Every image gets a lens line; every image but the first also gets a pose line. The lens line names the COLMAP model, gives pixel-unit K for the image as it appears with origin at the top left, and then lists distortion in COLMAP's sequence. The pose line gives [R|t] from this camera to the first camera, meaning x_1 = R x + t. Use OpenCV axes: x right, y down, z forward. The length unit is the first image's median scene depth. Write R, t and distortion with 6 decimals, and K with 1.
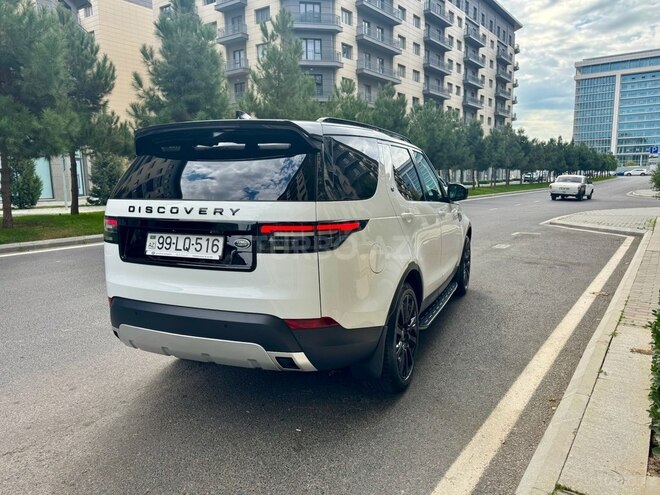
lens RADIAL K [[461.3, 0, 330.0], [0, 461.3, 247.5], [0, 0, 1]] dist [0.058883, -0.052683]
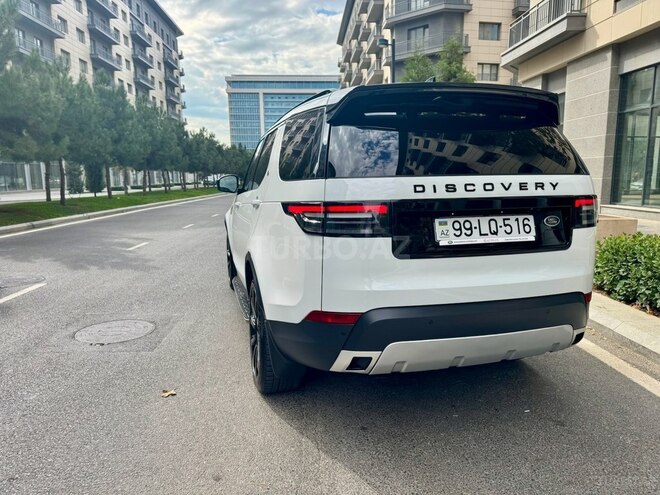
lens RADIAL K [[467.4, 0, 327.2], [0, 467.4, 250.3], [0, 0, 1]] dist [0.048692, -0.061652]
pose [[0.776747, -0.094096, 0.622744, -0.455413], [0.097100, 0.994846, 0.029207, -0.008148], [-0.622282, 0.037783, 0.781880, 0.216665]]
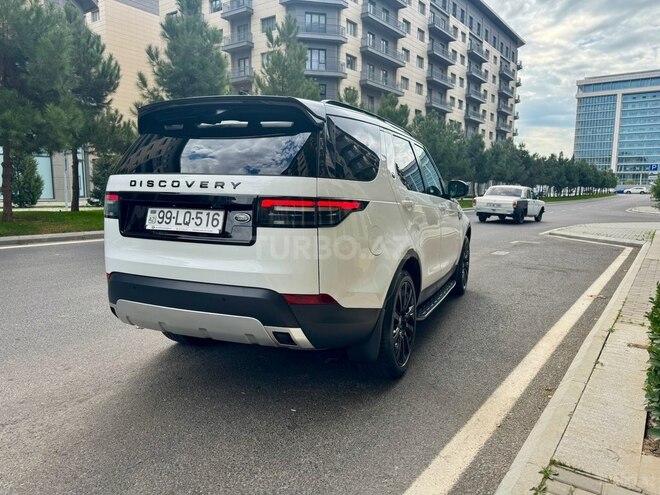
lens RADIAL K [[461.5, 0, 330.9], [0, 461.5, 250.4], [0, 0, 1]] dist [0.057776, -0.049947]
pose [[0.999661, 0.025830, 0.003274, 0.000131], [-0.025771, 0.999526, -0.016863, 0.029690], [-0.003708, 0.016773, 0.999852, -0.000664]]
